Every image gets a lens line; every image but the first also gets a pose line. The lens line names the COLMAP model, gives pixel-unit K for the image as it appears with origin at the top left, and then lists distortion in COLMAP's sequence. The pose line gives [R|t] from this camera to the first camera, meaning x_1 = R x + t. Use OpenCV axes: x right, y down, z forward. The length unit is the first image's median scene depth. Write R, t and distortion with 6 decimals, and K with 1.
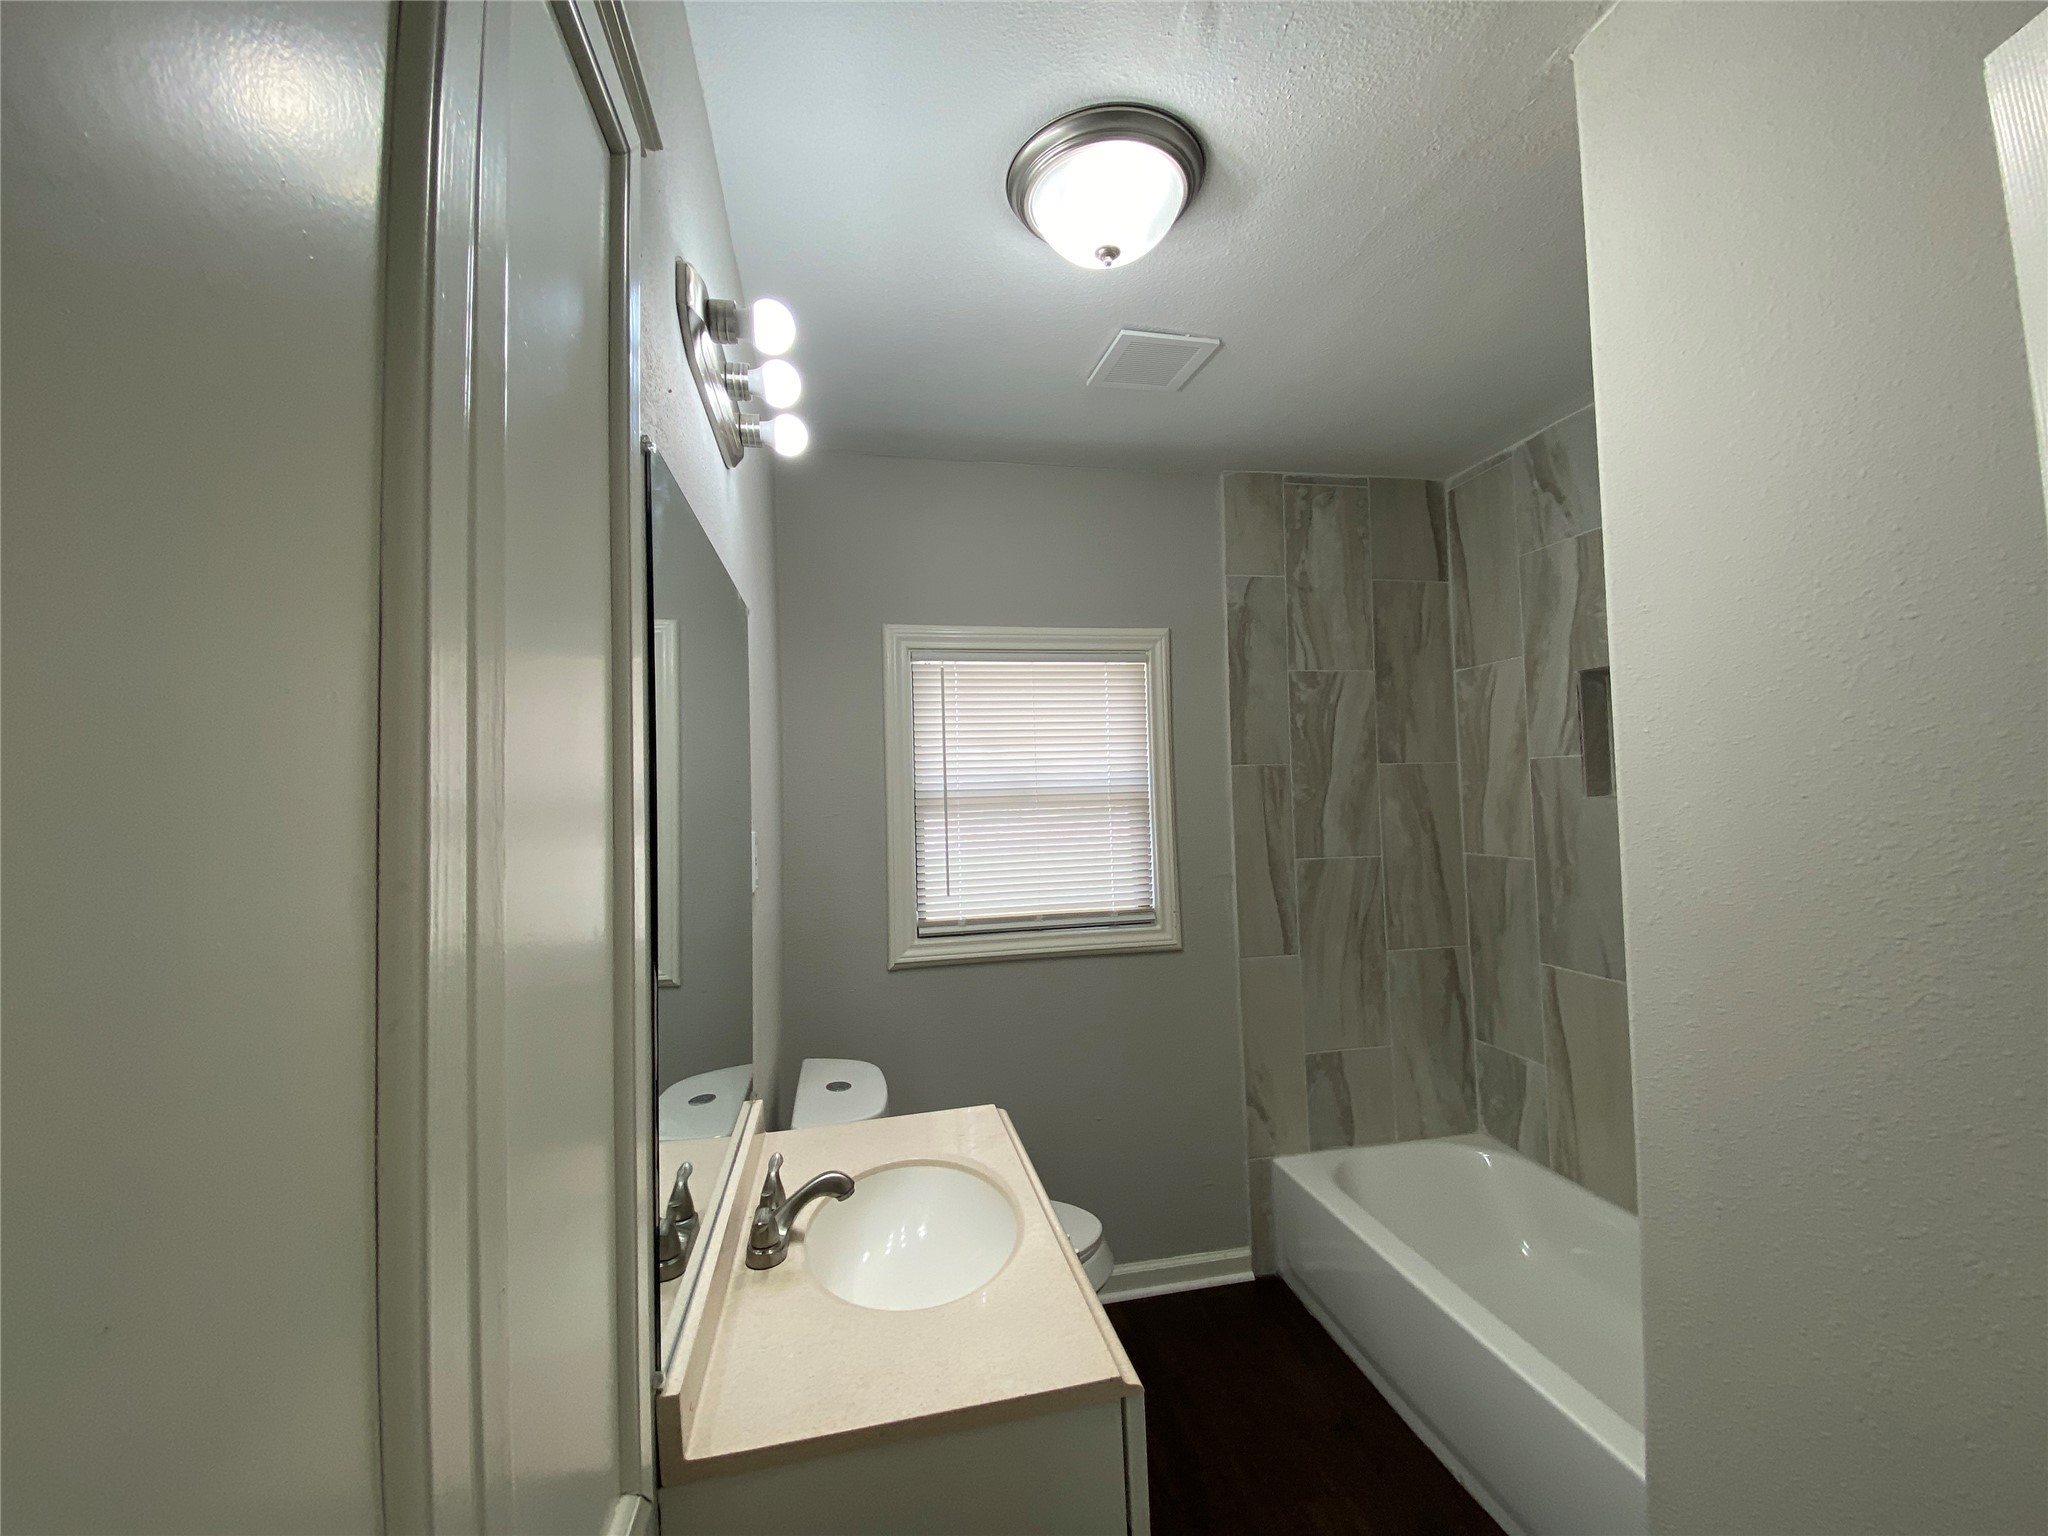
lens RADIAL K [[831.9, 0, 1024.1], [0, 831.9, 762.4], [0, 0, 1]] dist [0.019834, -0.020044]
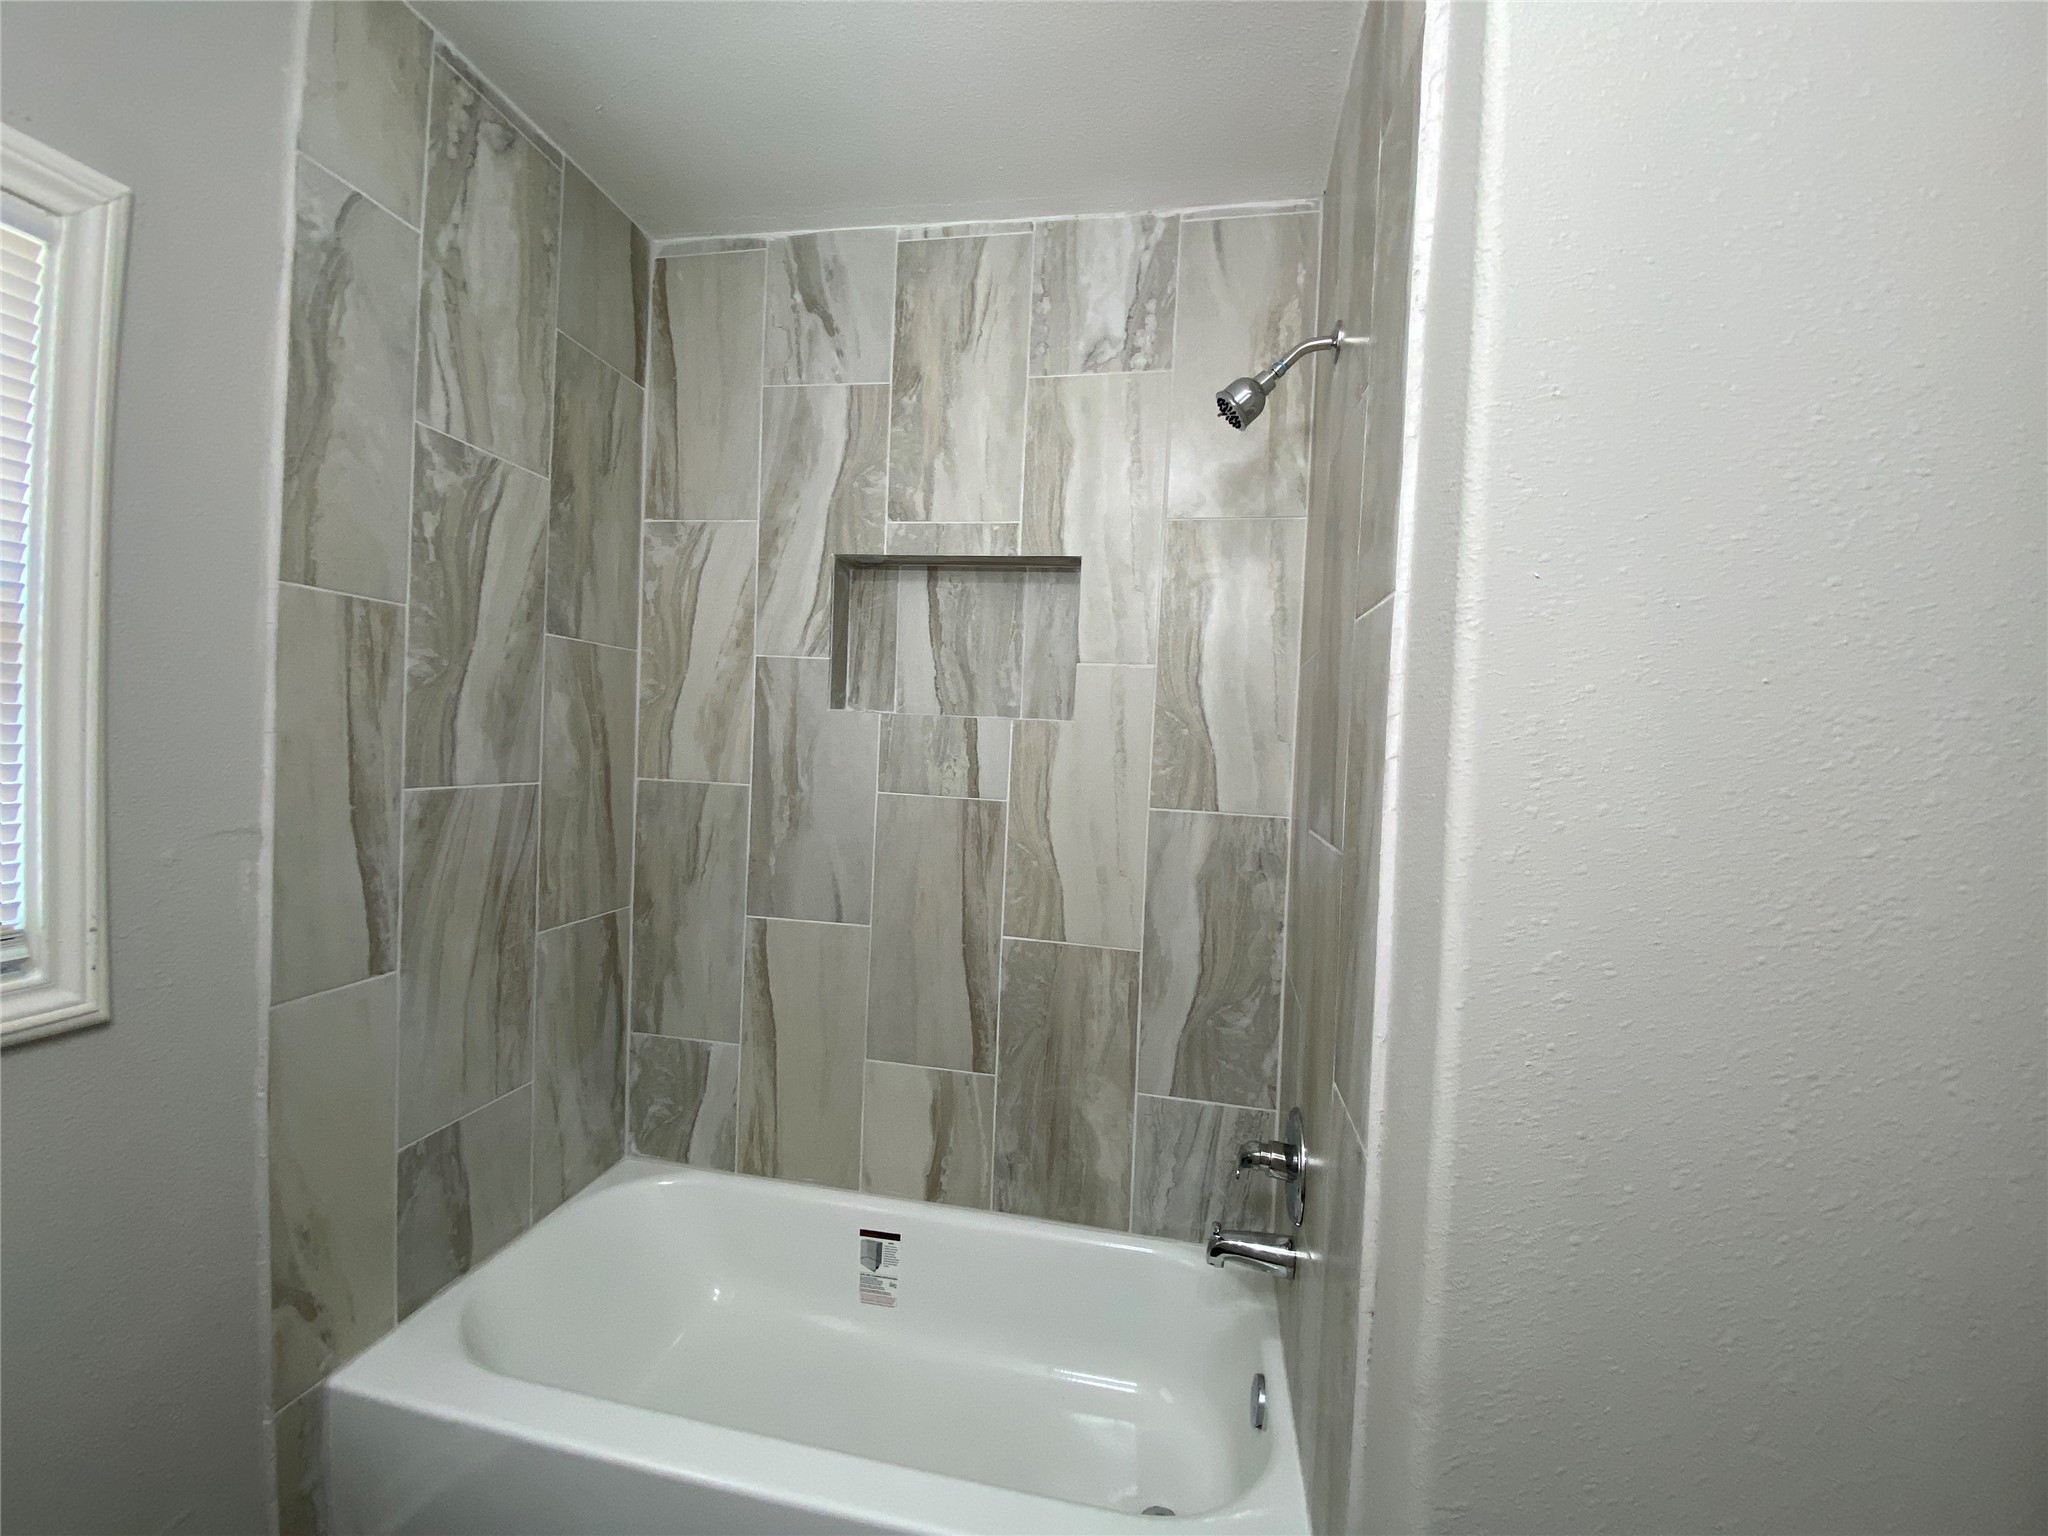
lens RADIAL K [[831.9, 0, 1024.1], [0, 831.9, 762.4], [0, 0, 1]] dist [0.019834, -0.020044]
pose [[0.376390, 0.017674, 0.926293, -0.011339], [-0.090659, 0.995722, 0.017839, 0.054548], [-0.922015, -0.090691, 0.376383, 0.447570]]
